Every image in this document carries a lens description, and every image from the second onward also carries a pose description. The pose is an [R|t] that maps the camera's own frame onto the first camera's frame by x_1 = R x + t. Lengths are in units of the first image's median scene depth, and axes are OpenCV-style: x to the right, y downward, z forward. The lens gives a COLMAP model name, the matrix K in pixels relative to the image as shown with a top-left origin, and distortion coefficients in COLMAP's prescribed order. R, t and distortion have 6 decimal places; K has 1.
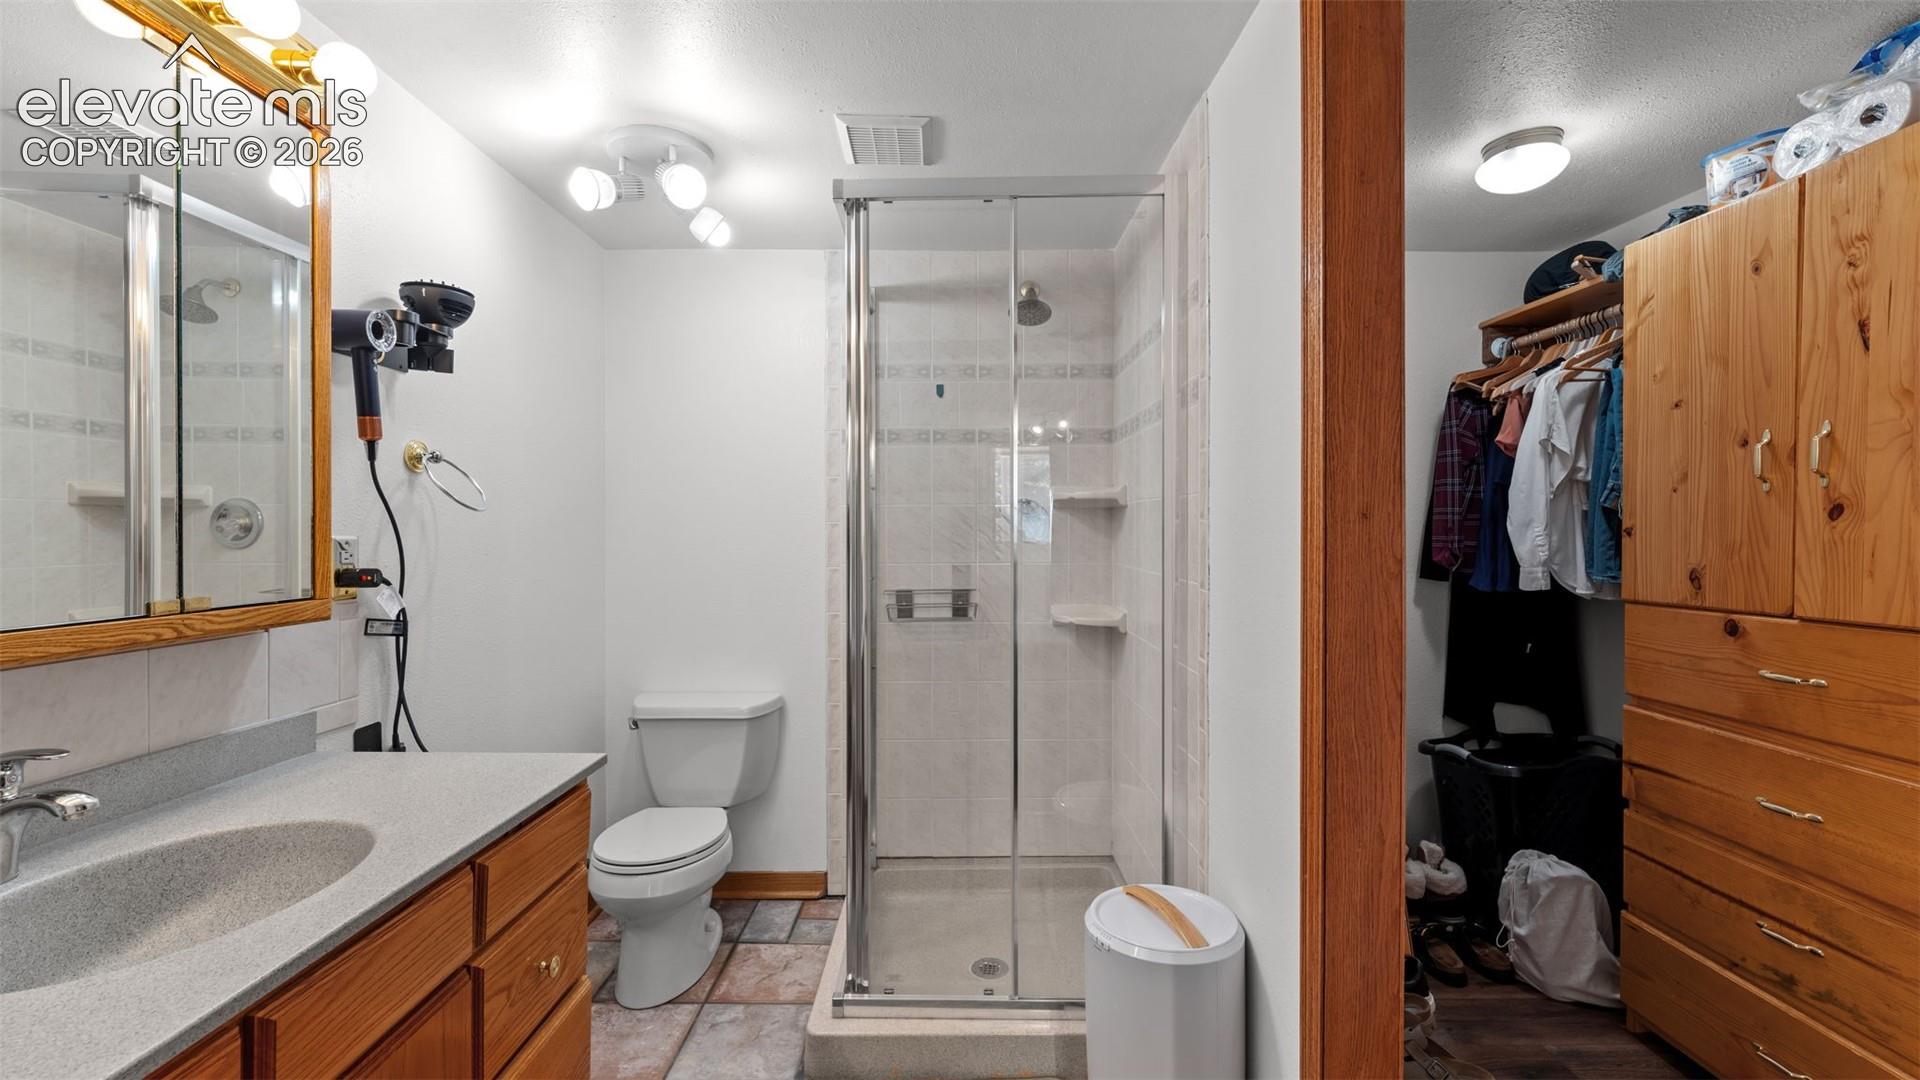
lens RADIAL K [[781.7, 0, 962.9], [0, 781.7, 537.1], [0, 0, 1]] dist [0.002797, -0.001619]
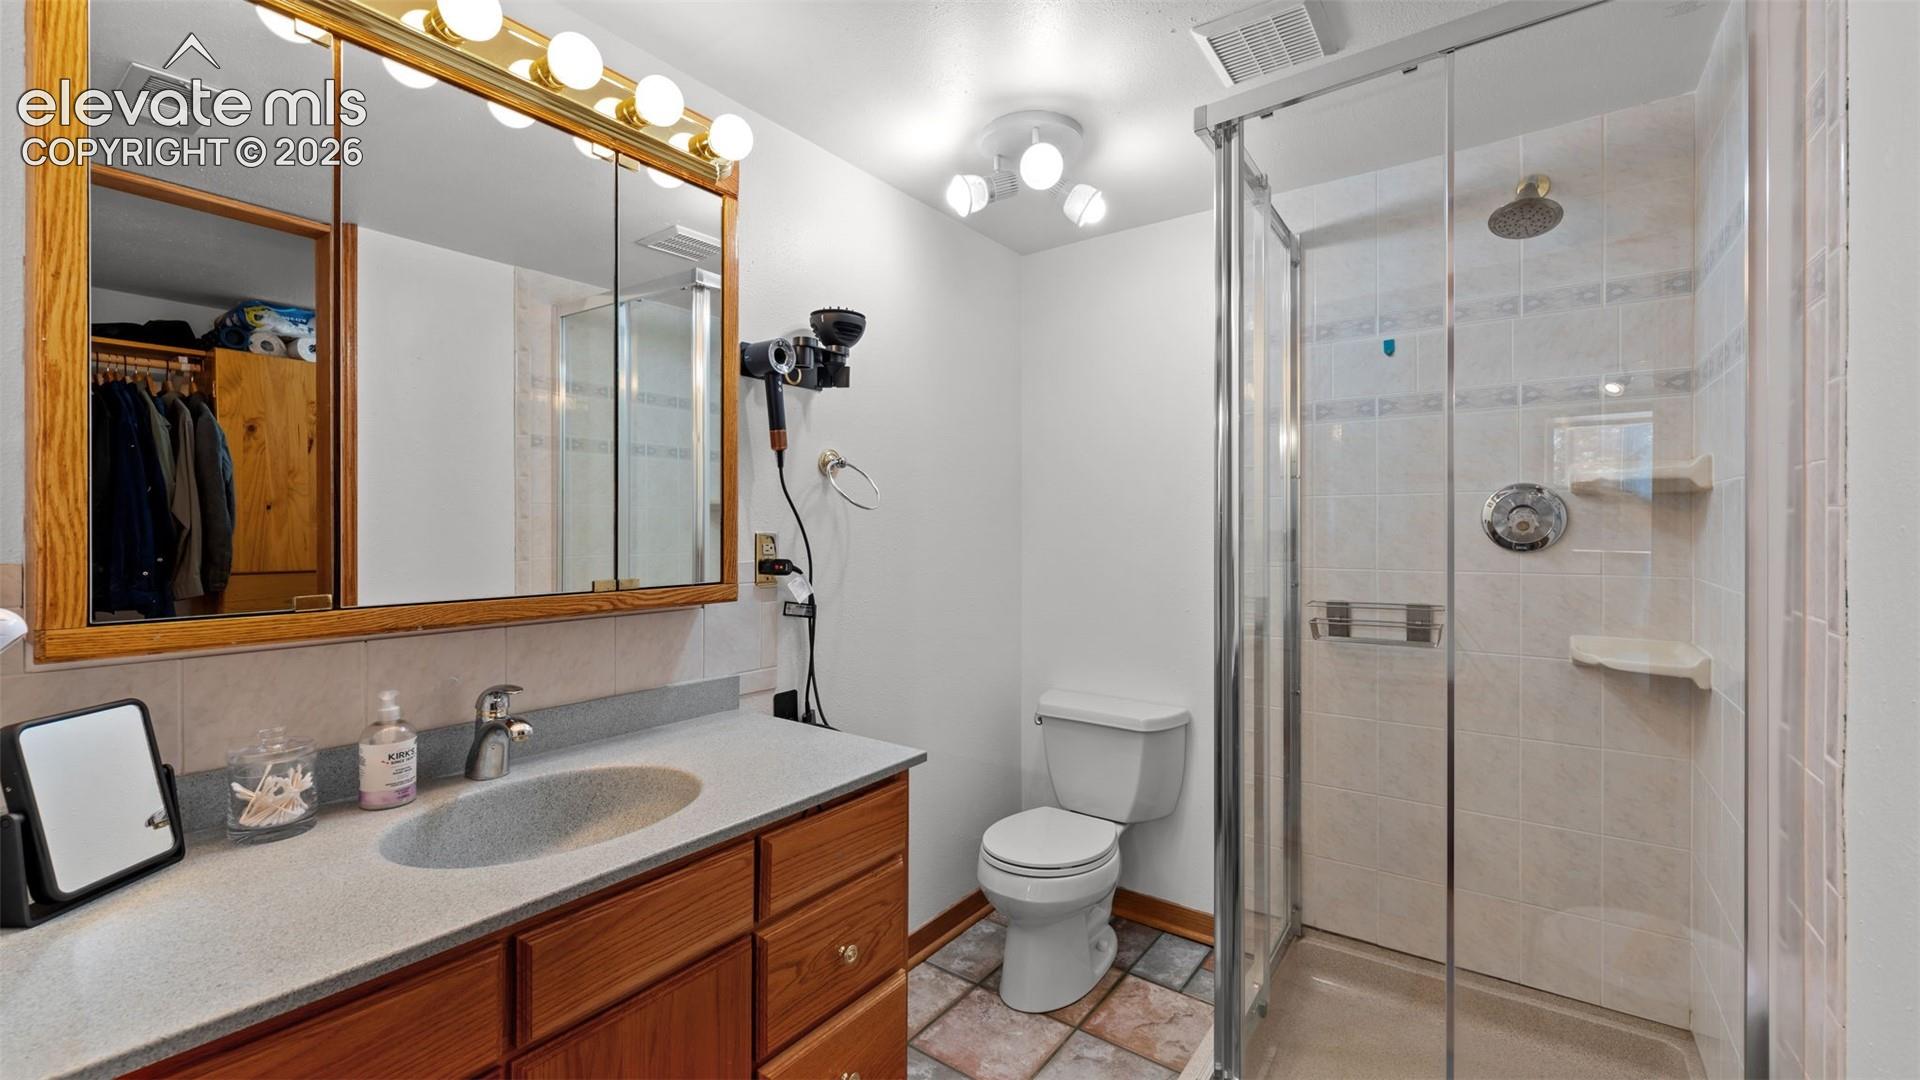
lens RADIAL K [[781.7, 0, 953.1], [0, 781.7, 531.6], [0, 0, 1]] dist [0.002797, -0.001619]
pose [[0.803224, 0.002674, -0.595672, 0.126218], [-0.005460, 0.999981, -0.002874, 0.000173], [0.595653, 0.005561, 0.803223, 0.172381]]
